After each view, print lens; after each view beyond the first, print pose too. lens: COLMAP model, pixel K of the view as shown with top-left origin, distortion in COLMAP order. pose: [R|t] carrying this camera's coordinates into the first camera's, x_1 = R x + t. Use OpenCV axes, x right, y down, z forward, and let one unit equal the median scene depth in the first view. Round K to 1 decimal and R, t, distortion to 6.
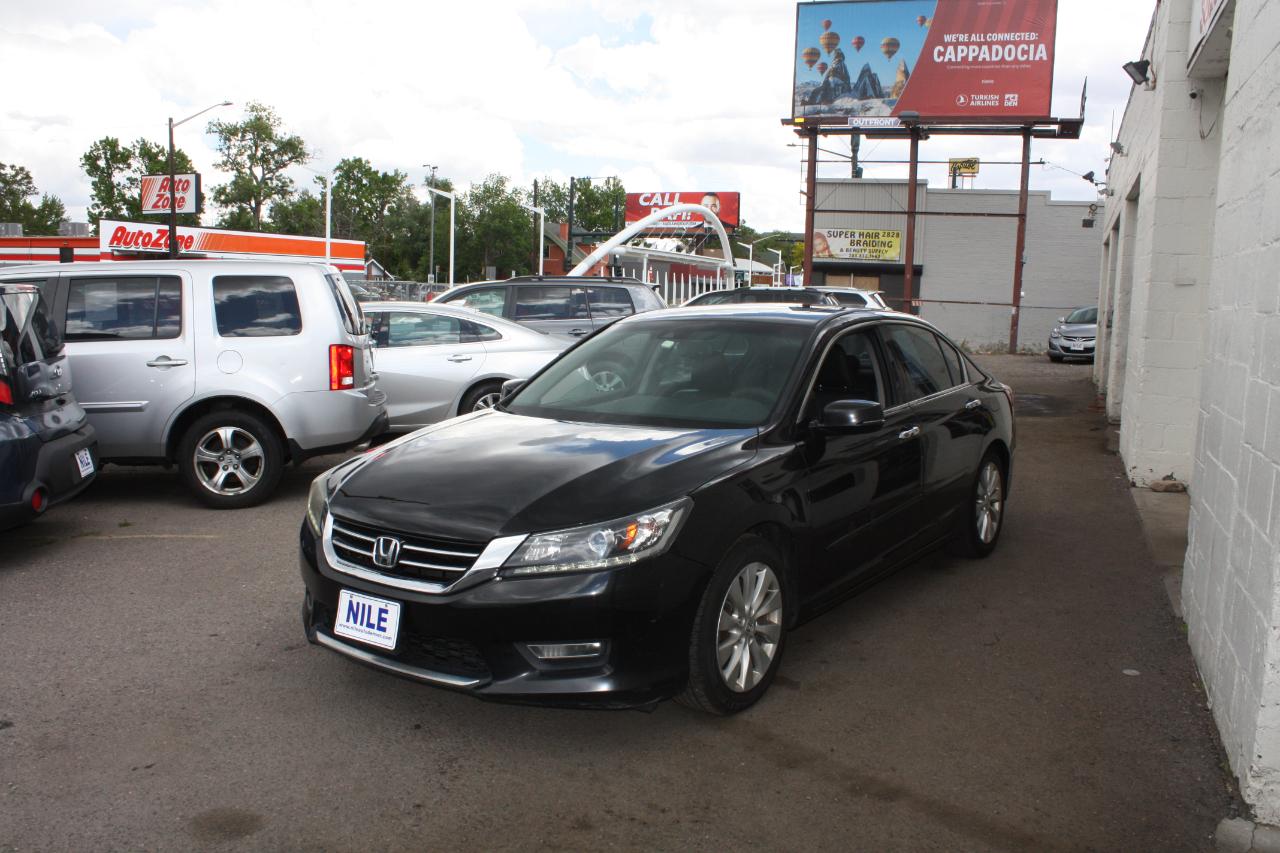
lens RADIAL K [[1063.1, 0, 628.9], [0, 1063.1, 436.6], [0, 0, 1]] dist [-0.170220, 0.150049]
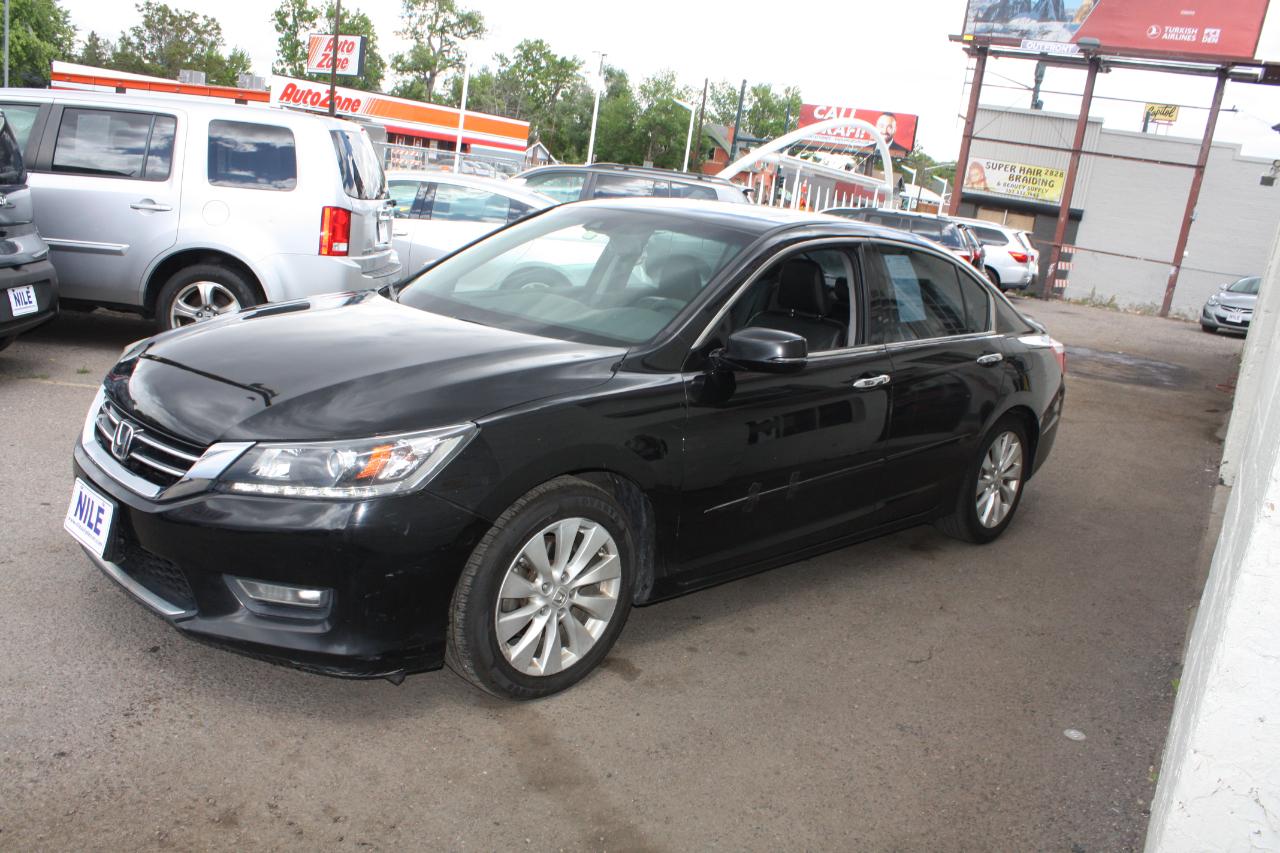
lens RADIAL K [[1063.1, 0, 624.6], [0, 1063.1, 437.3], [0, 0, 1]] dist [-0.170220, 0.150049]
pose [[0.982173, 0.139322, -0.126193, 0.139489], [-0.127393, 0.986984, 0.098154, -0.012260], [0.138226, -0.080328, 0.987138, 0.134068]]
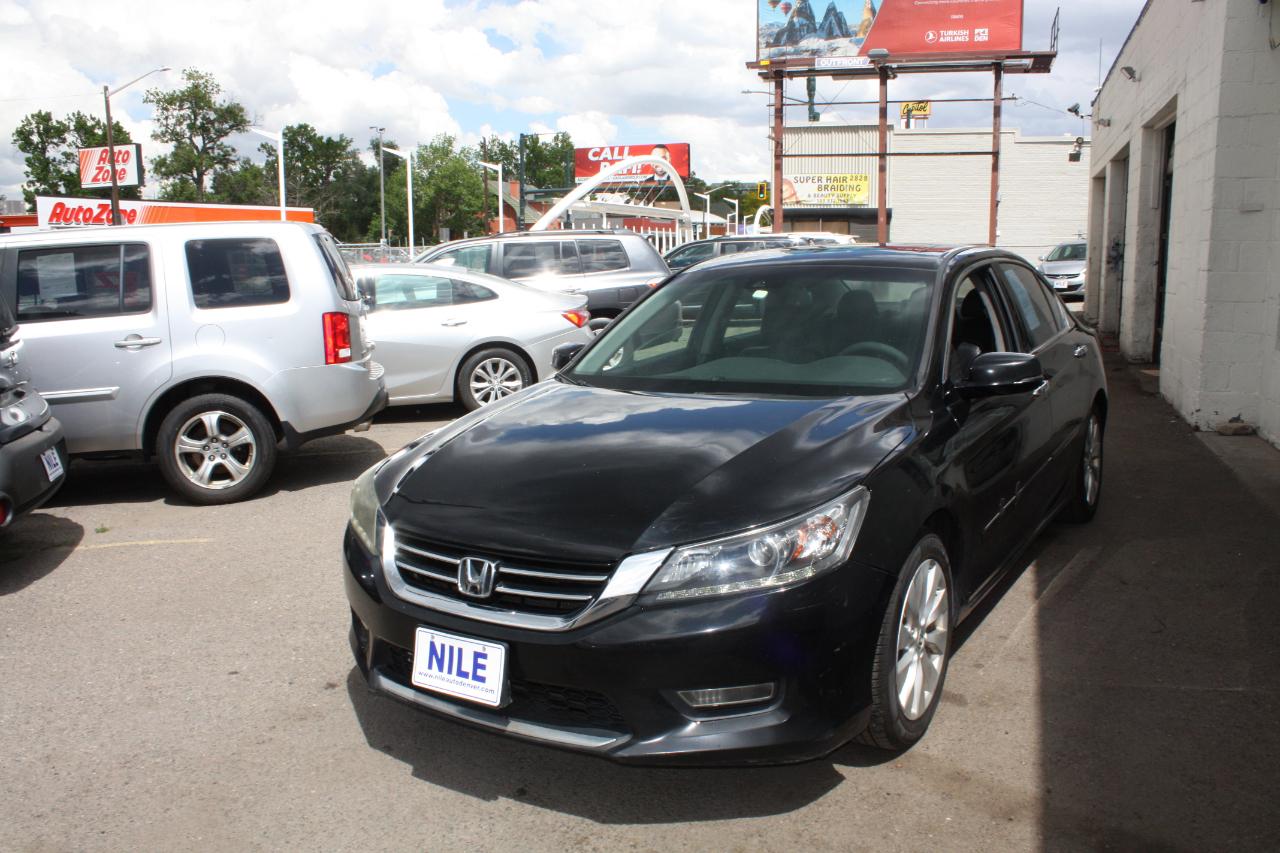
lens RADIAL K [[1063.1, 0, 632.2], [0, 1063.1, 437.9], [0, 0, 1]] dist [-0.170220, 0.150049]
pose [[0.998130, -0.046399, 0.039783, -0.076015], [0.044664, 0.998057, 0.043445, -0.010808], [-0.041721, -0.041587, 0.998263, 0.121740]]
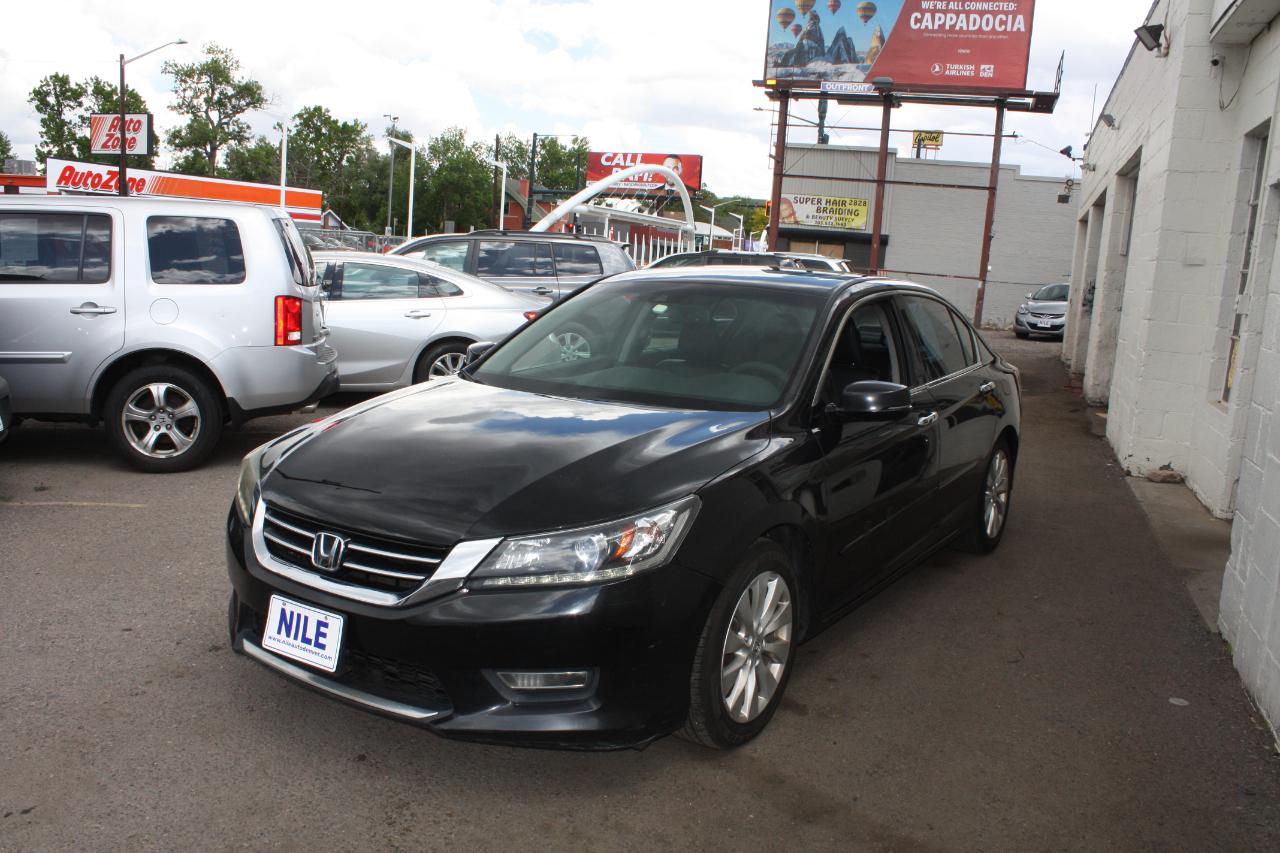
lens RADIAL K [[1063.1, 0, 627.9], [0, 1063.1, 431.5], [0, 0, 1]] dist [-0.170220, 0.150049]
pose [[0.998595, 0.030439, 0.043373, -0.018123], [-0.031812, 0.999003, 0.031320, -0.009310], [-0.042377, -0.032656, 0.998568, 0.092044]]
